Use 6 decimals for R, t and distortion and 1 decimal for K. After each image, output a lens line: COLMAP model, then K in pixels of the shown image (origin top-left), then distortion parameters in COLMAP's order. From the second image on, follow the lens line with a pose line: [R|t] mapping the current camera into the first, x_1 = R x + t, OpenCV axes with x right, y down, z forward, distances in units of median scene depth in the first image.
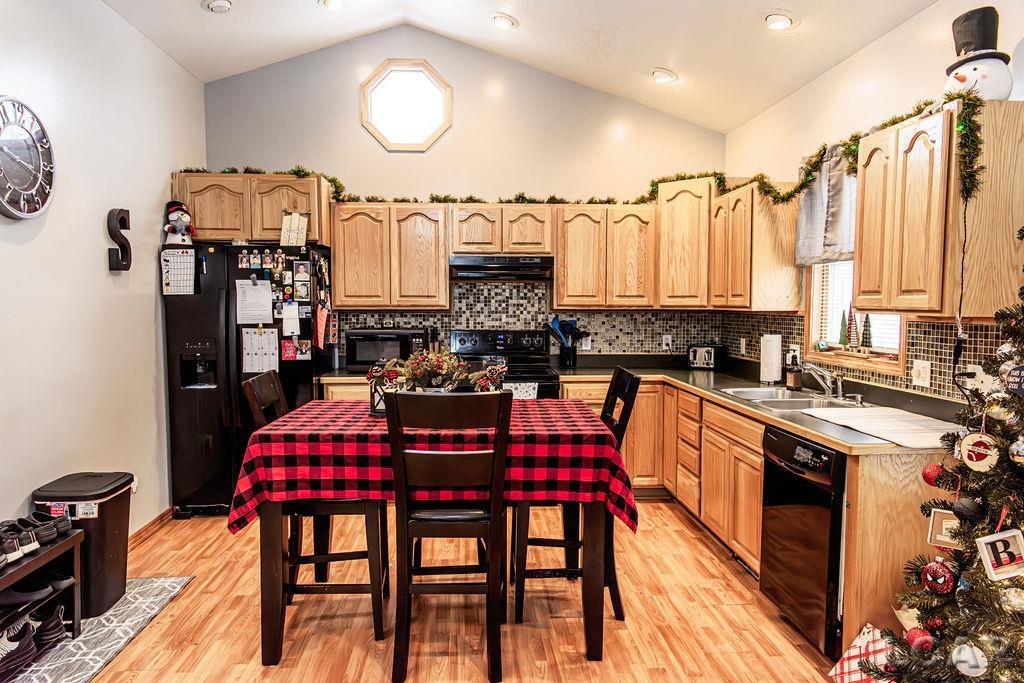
lens RADIAL K [[691.6, 0, 511.0], [0, 691.6, 343.4], [0, 0, 1]] dist [0.009305, 0.002857]
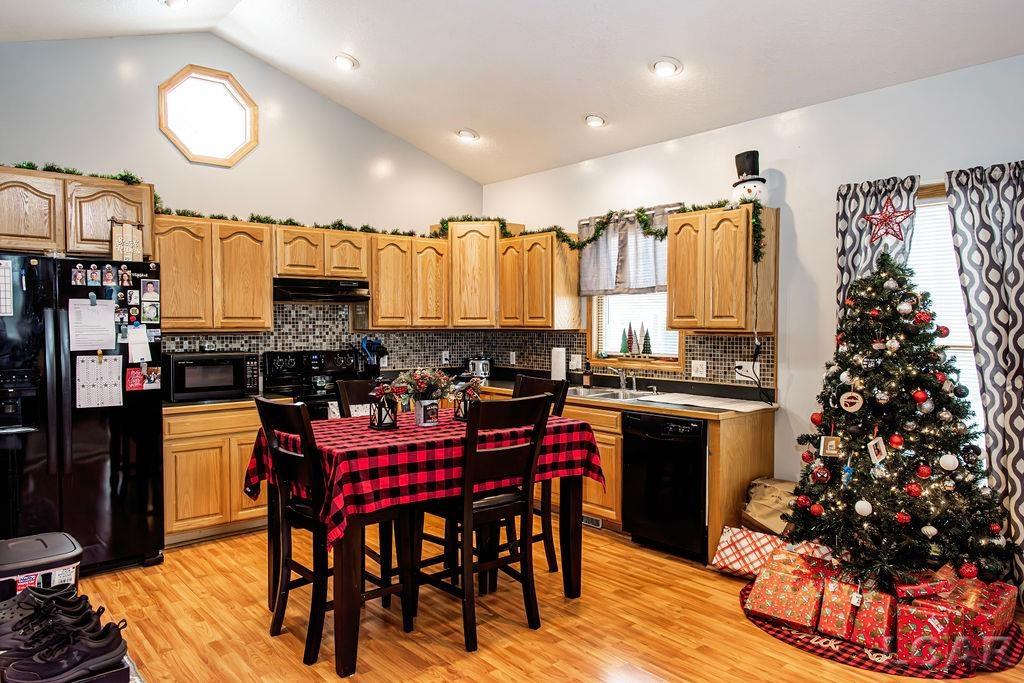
lens RADIAL K [[691.6, 0, 511.4], [0, 691.6, 341.4], [0, 0, 1]] dist [0.009305, 0.002857]
pose [[0.804902, -0.019888, 0.593074, -0.460652], [0.037774, 0.999128, -0.017760, -0.004583], [-0.592204, 0.036698, 0.804952, 0.001783]]
